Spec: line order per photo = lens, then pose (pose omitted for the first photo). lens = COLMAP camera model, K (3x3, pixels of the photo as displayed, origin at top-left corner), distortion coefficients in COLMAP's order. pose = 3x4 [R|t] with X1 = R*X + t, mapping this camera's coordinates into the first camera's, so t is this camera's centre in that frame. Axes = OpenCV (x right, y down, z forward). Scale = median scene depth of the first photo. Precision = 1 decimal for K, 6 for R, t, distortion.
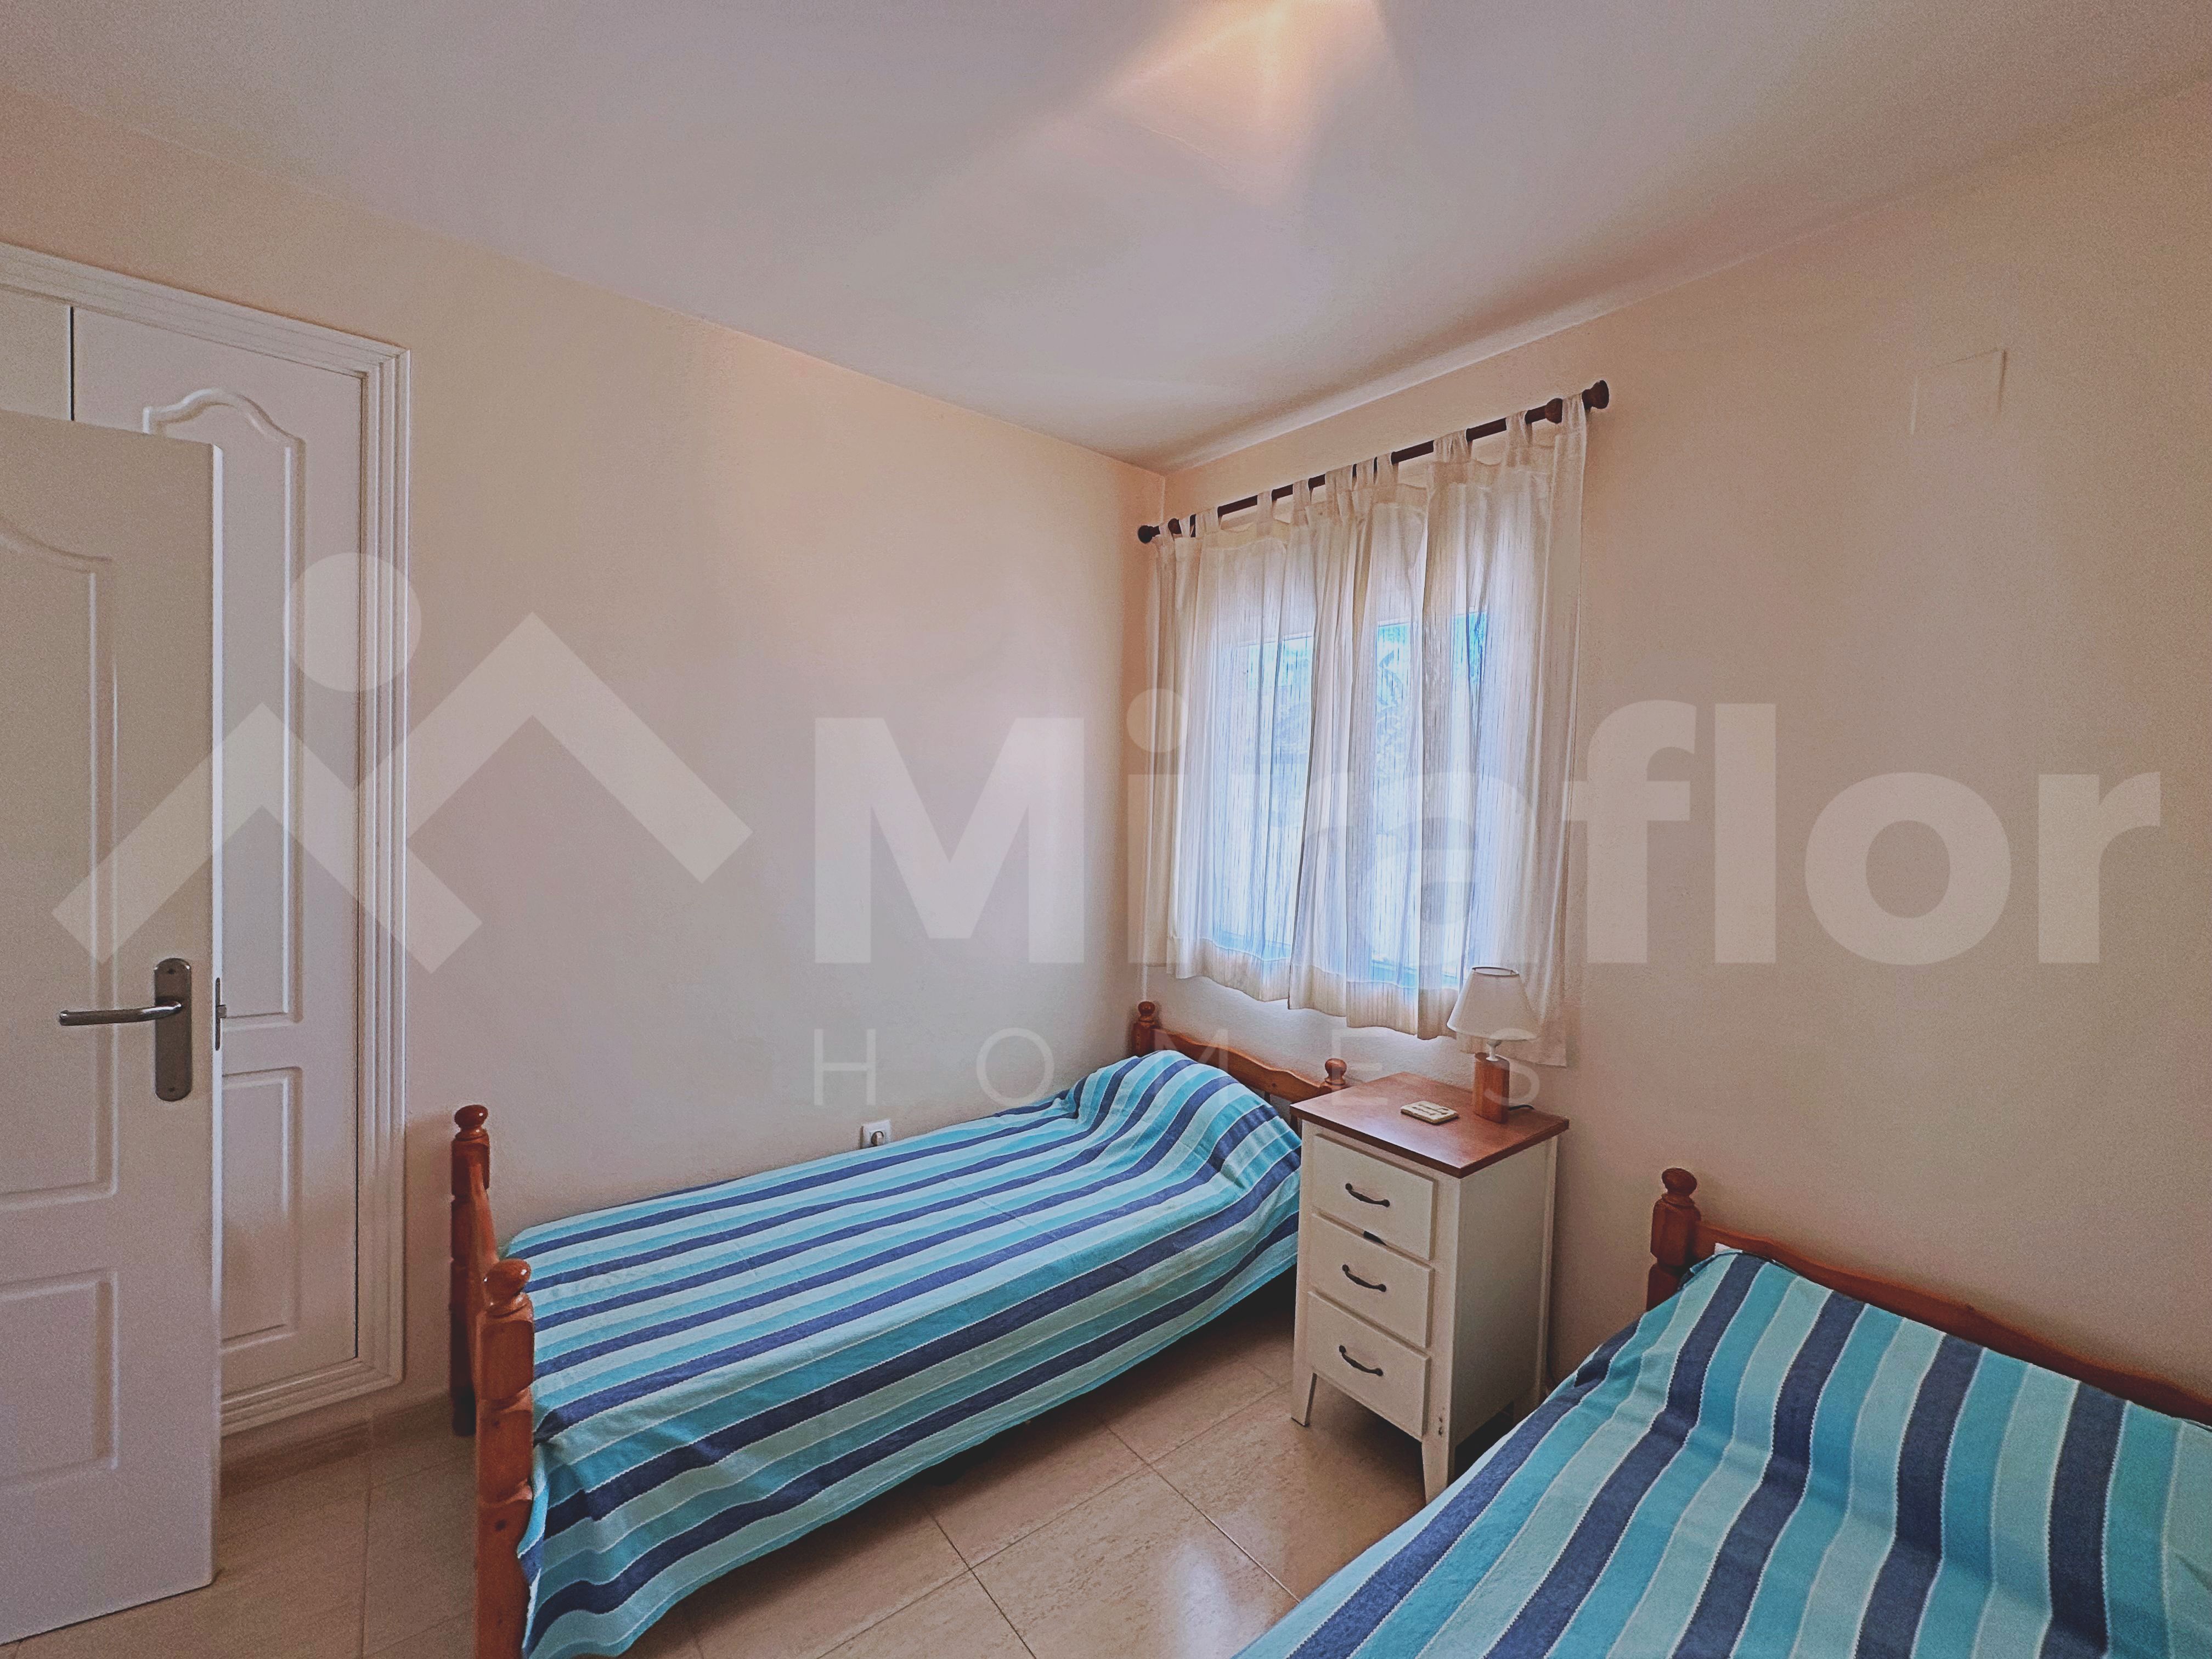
lens RADIAL K [[888.9, 0, 1106.0], [0, 888.9, 829.5], [0, 0, 1]] dist [-0.006567, 0.002108]
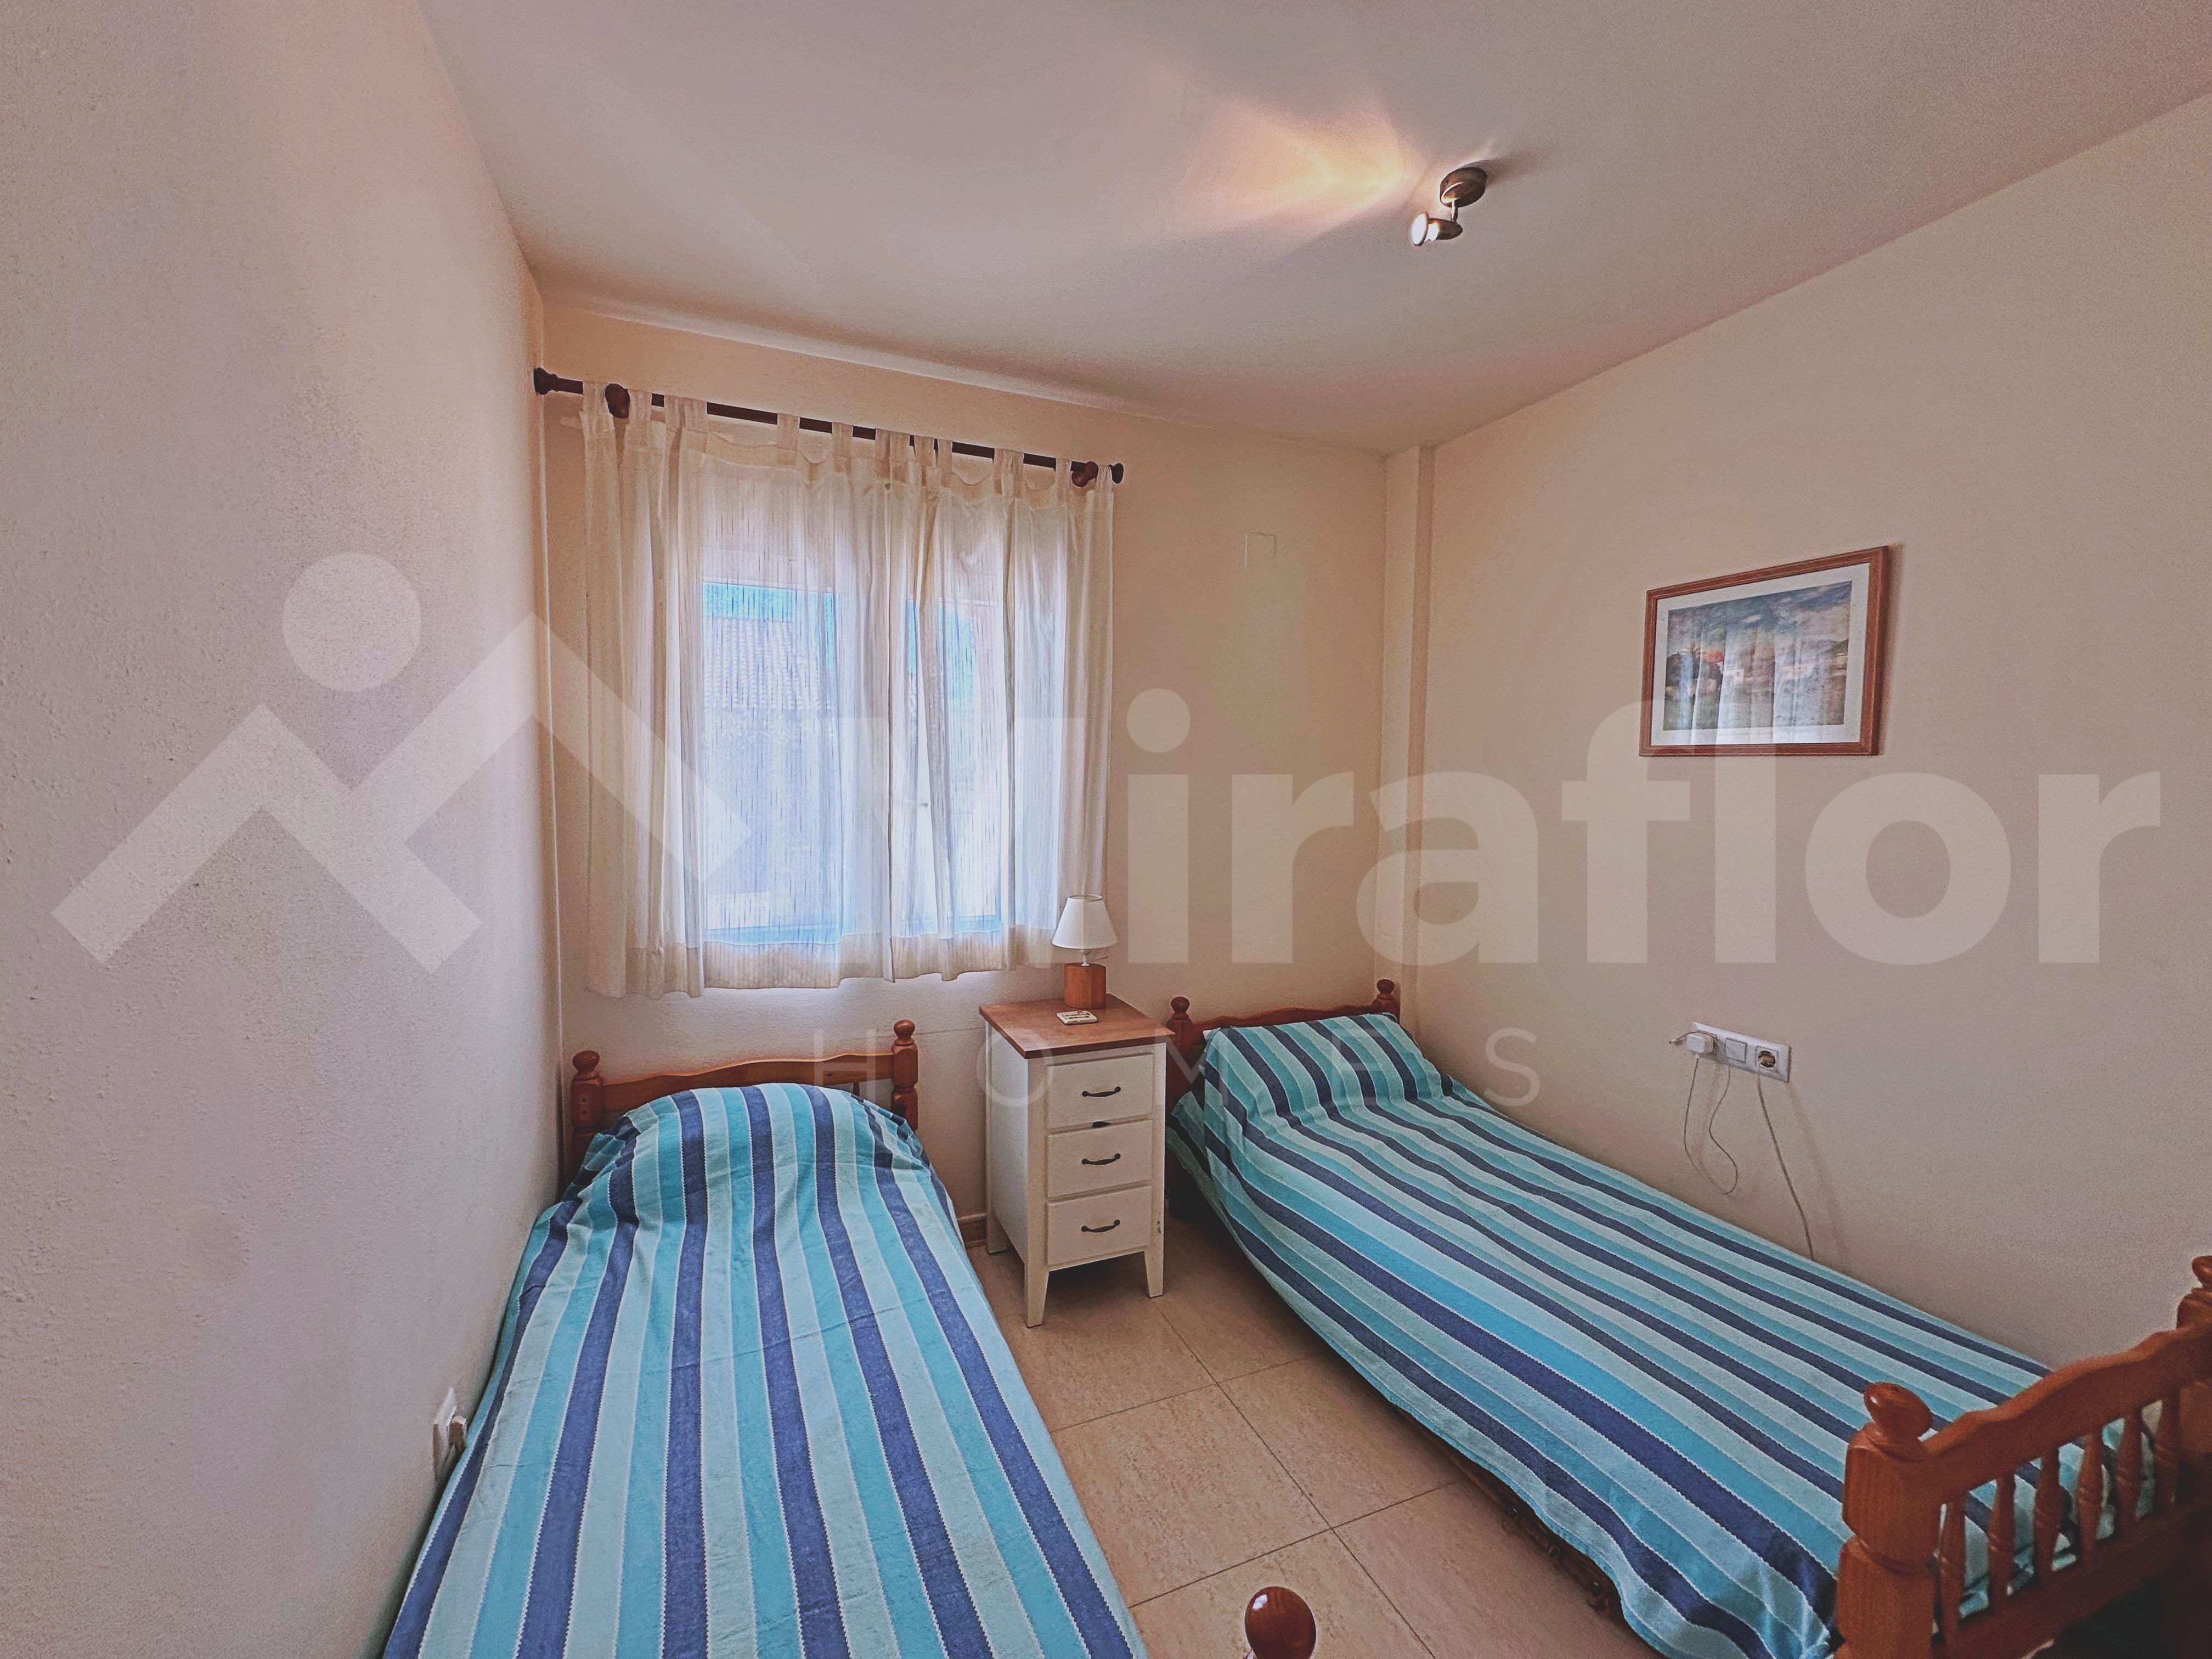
lens RADIAL K [[888.9, 0, 1106.0], [0, 888.9, 829.5], [0, 0, 1]] dist [-0.006567, 0.002108]
pose [[0.271839, -0.088807, 0.958236, -0.692790], [0.036946, 0.995962, 0.081822, -0.039065], [-0.961633, 0.013161, 0.274023, 0.534700]]
